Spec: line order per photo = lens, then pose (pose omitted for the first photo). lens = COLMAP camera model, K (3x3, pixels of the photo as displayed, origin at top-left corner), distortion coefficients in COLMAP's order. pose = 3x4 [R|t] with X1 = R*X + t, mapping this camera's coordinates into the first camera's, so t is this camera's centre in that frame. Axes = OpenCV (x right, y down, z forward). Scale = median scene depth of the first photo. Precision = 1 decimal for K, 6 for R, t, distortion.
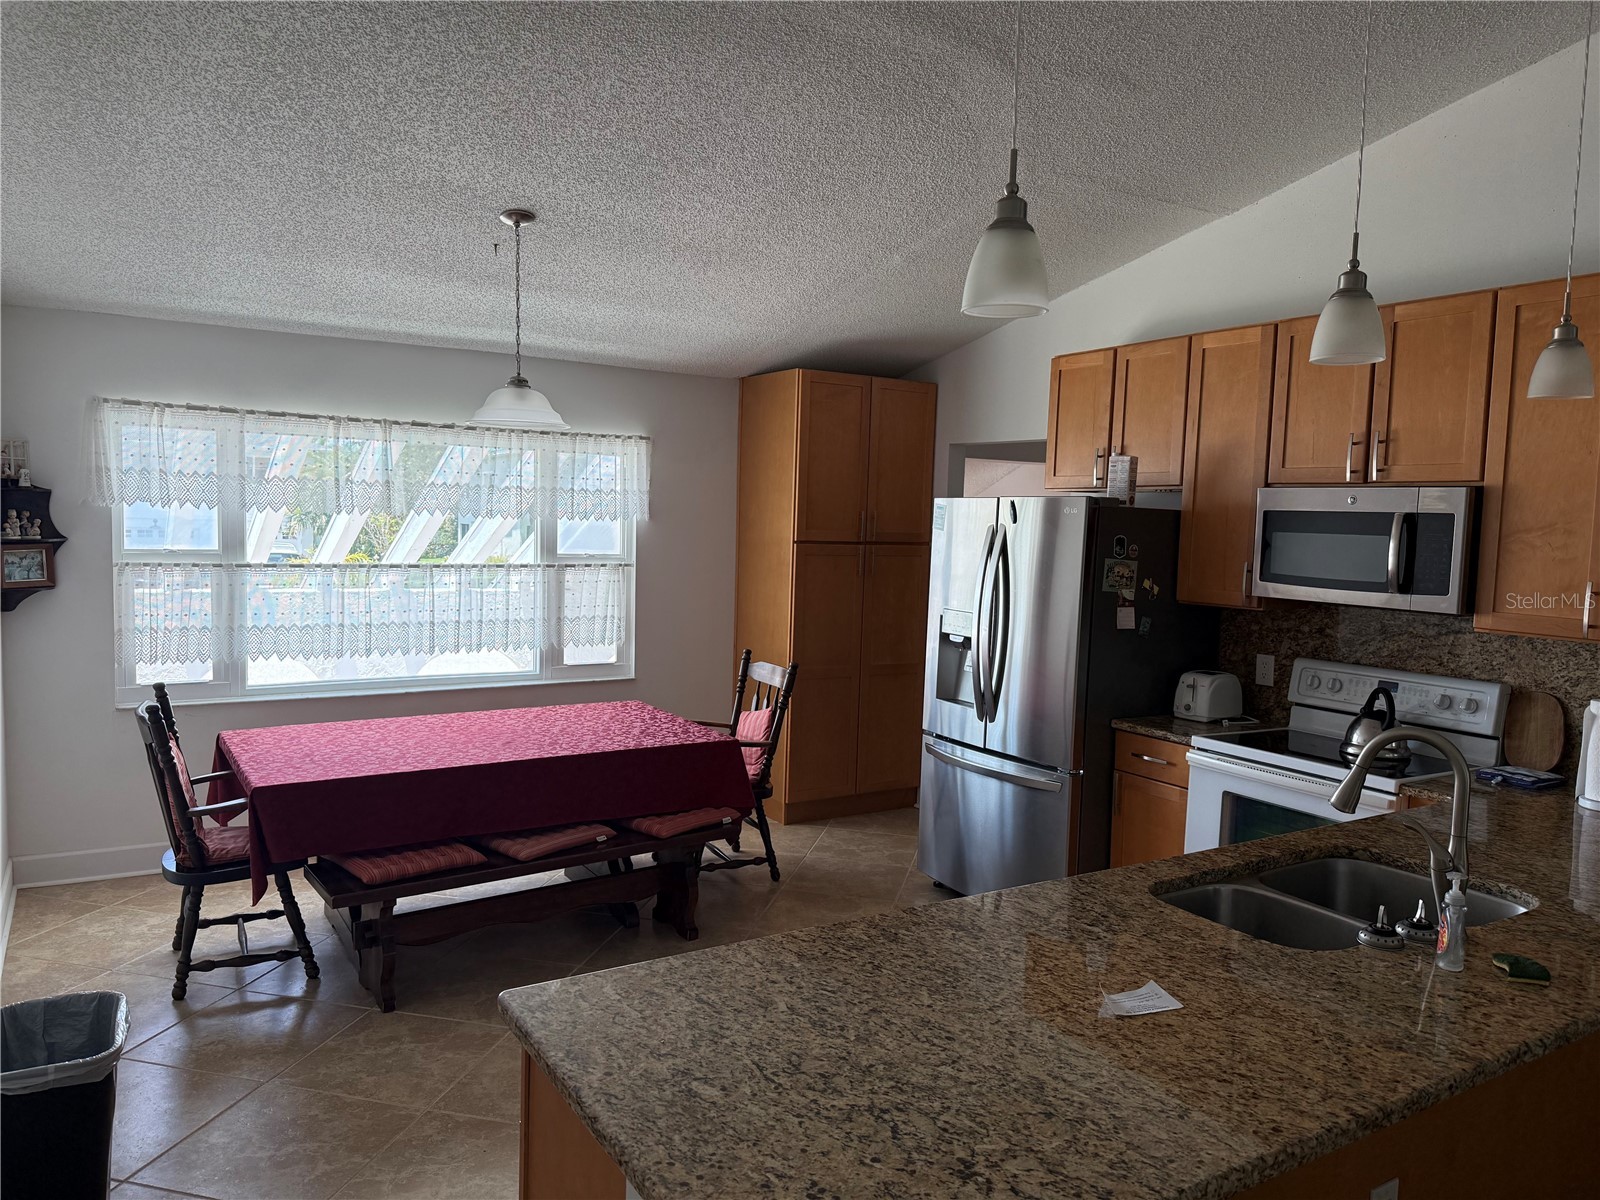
lens RADIAL K [[1119.4, 0, 806.2], [0, 1119.4, 599.2], [0, 0, 1]] dist [0.062387, -0.068713]
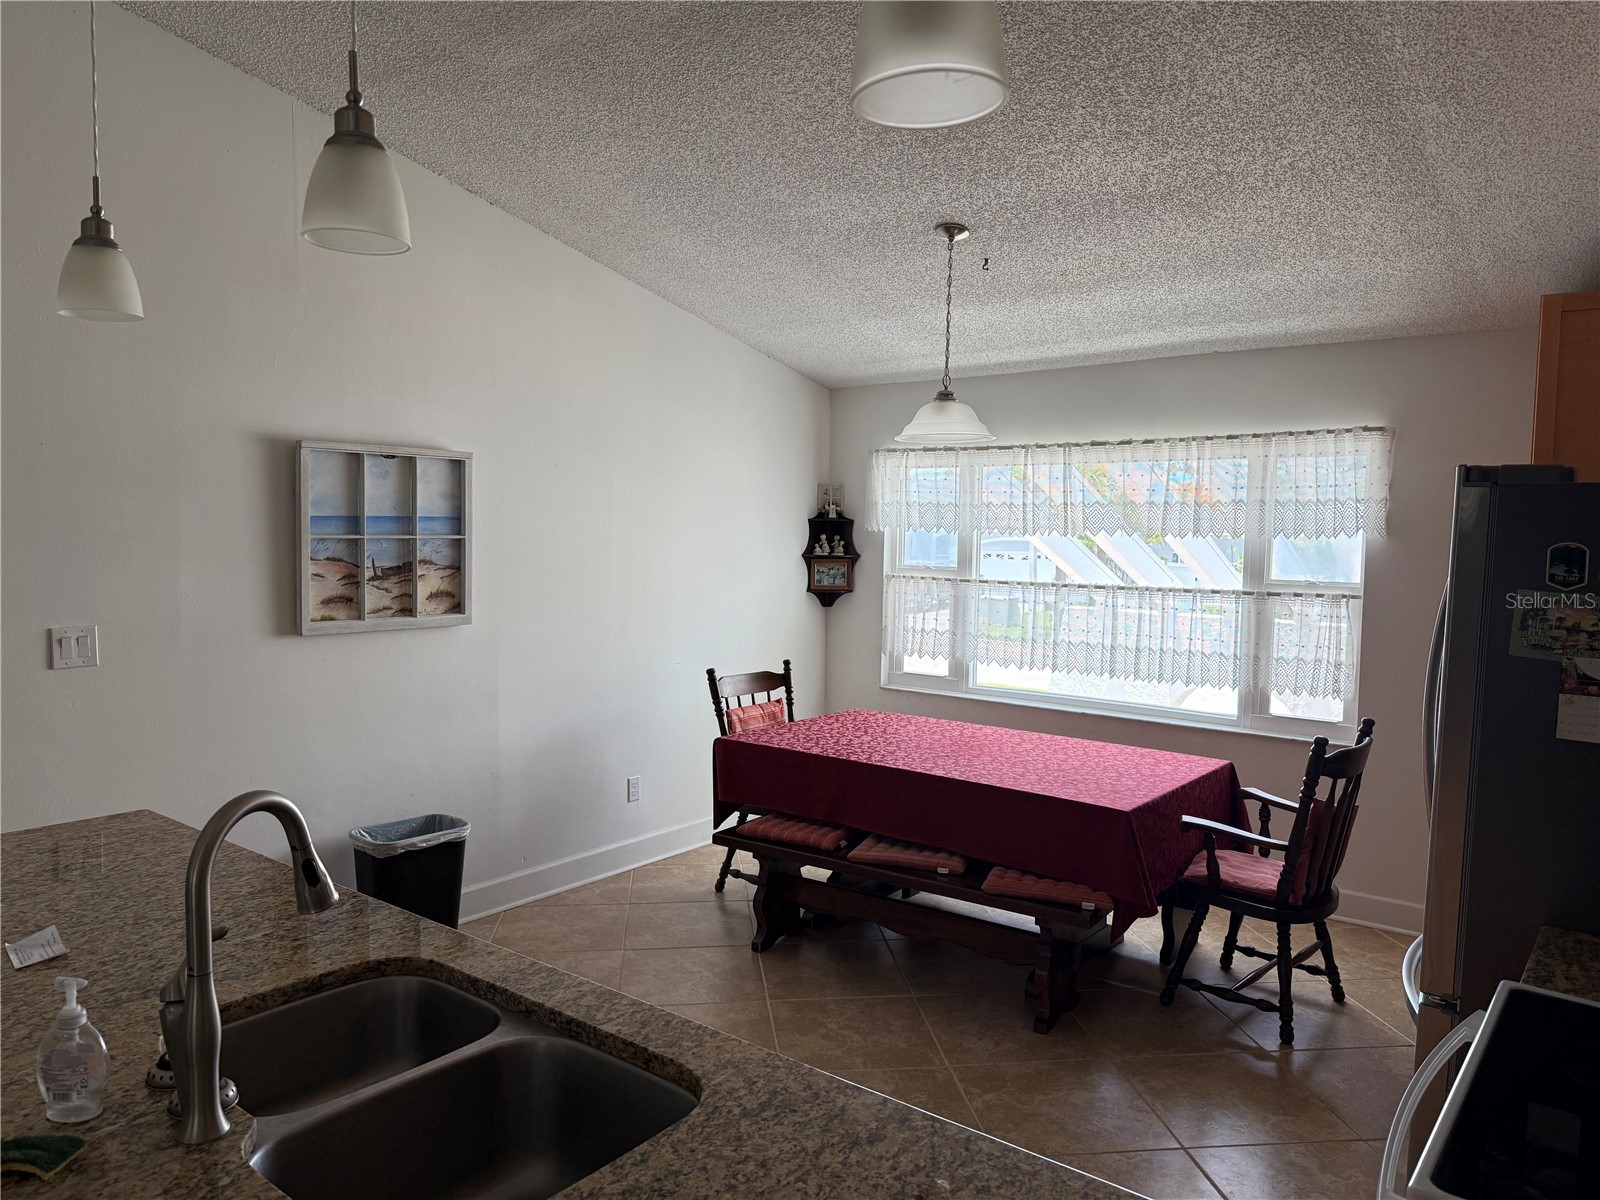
lens RADIAL K [[1119.4, 0, 800.7], [0, 1119.4, 597.2], [0, 0, 1]] dist [0.062387, -0.068713]
pose [[0.324428, 0.034648, -0.945275, 0.573278], [-0.074037, 0.997193, 0.011141, -0.013733], [0.943008, 0.066371, 0.326083, 0.496000]]
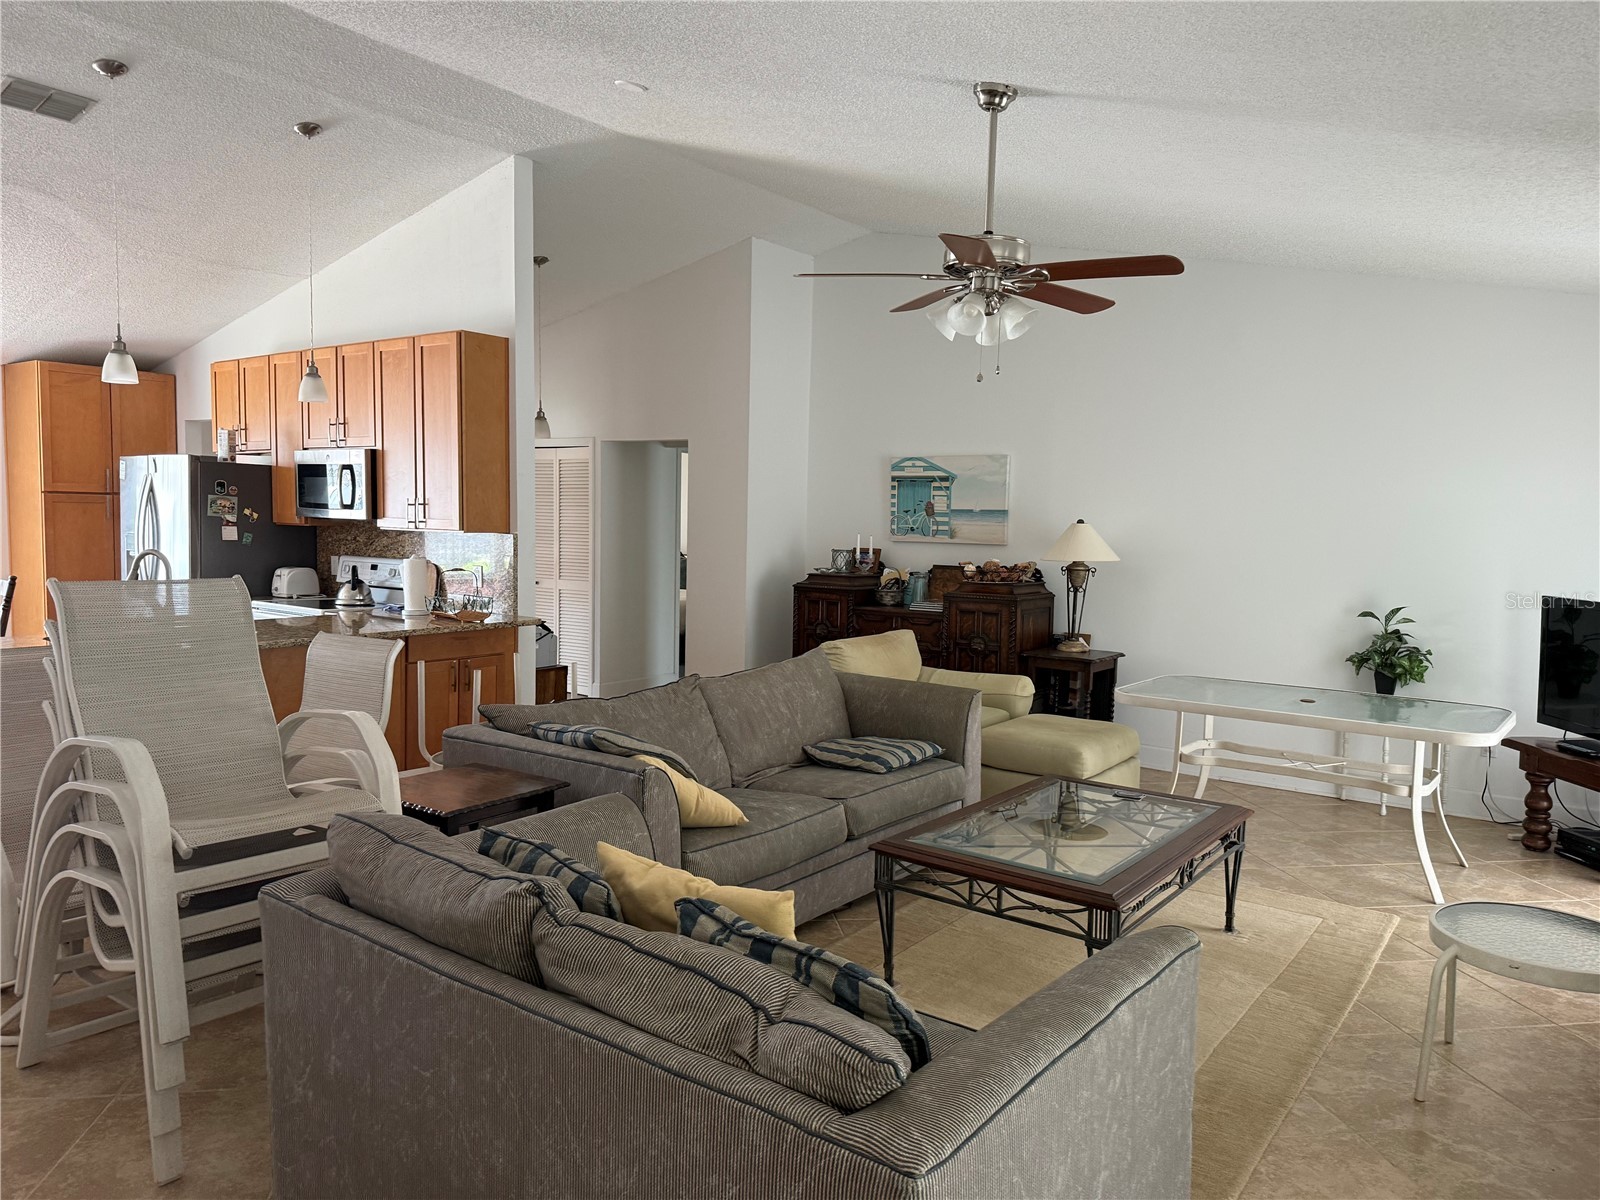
lens RADIAL K [[1119.4, 0, 800.0], [0, 1119.4, 600.1], [0, 0, 1]] dist [0.062387, -0.068713]
pose [[0.934425, -0.034407, 0.354494, 0.429713], [0.029550, 0.999381, 0.019108, 0.095629], [-0.354932, -0.007380, 0.934863, -0.704144]]
